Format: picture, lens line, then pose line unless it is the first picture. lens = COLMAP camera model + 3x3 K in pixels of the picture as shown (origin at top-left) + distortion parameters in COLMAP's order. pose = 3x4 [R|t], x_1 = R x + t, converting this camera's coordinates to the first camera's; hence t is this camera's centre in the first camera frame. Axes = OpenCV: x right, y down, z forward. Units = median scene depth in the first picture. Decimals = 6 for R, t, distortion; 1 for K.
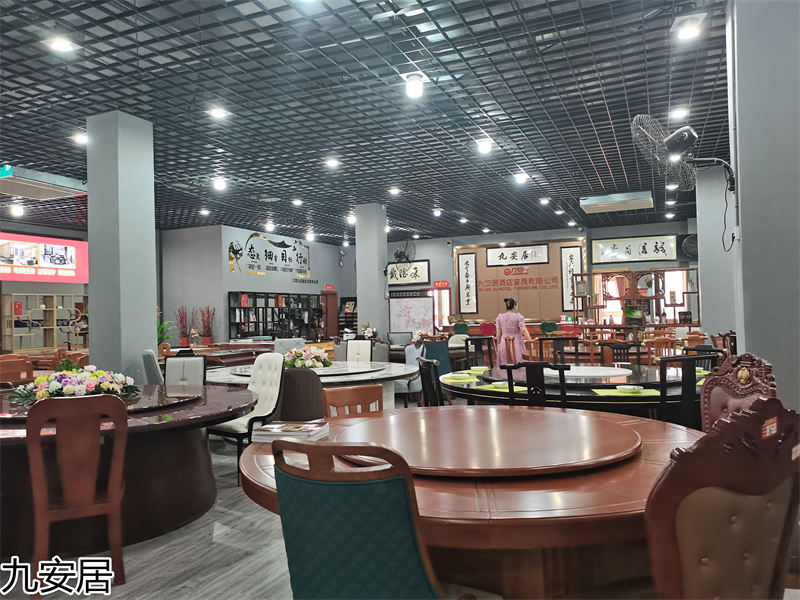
lens RADIAL K [[616.4, 0, 400.0], [0, 616.4, 300.0], [0, 0, 1]] dist [0.030728, 0.000920]
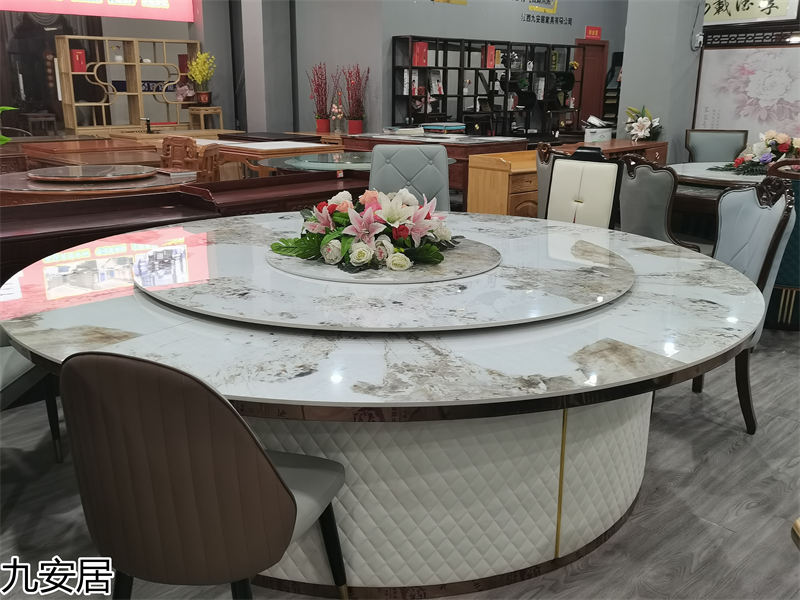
lens RADIAL K [[772.8, 0, 400.0], [0, 772.8, 300.0], [0, 0, 1]] dist [0.068679, -0.074952]
pose [[0.926920, 0.123973, -0.354189, 0.002028], [-0.015487, 0.955687, 0.293977, 0.006640], [0.374939, -0.267008, 0.887765, 0.311272]]
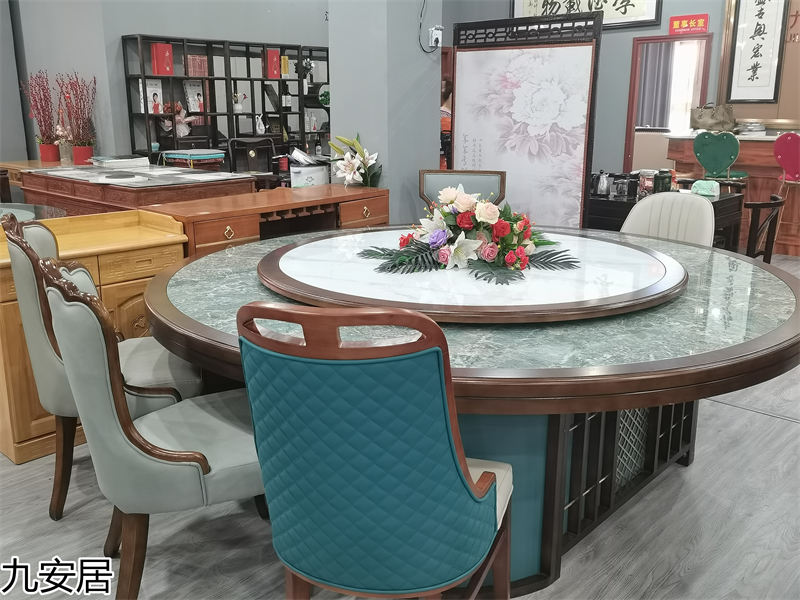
lens RADIAL K [[772.8, 0, 400.0], [0, 772.8, 300.0], [0, 0, 1]] dist [0.068679, -0.074952]
pose [[0.949253, 0.099249, -0.298444, 0.068963], [-0.012593, 0.960138, 0.279244, 0.007299], [0.314262, -0.261315, 0.912663, 0.508263]]
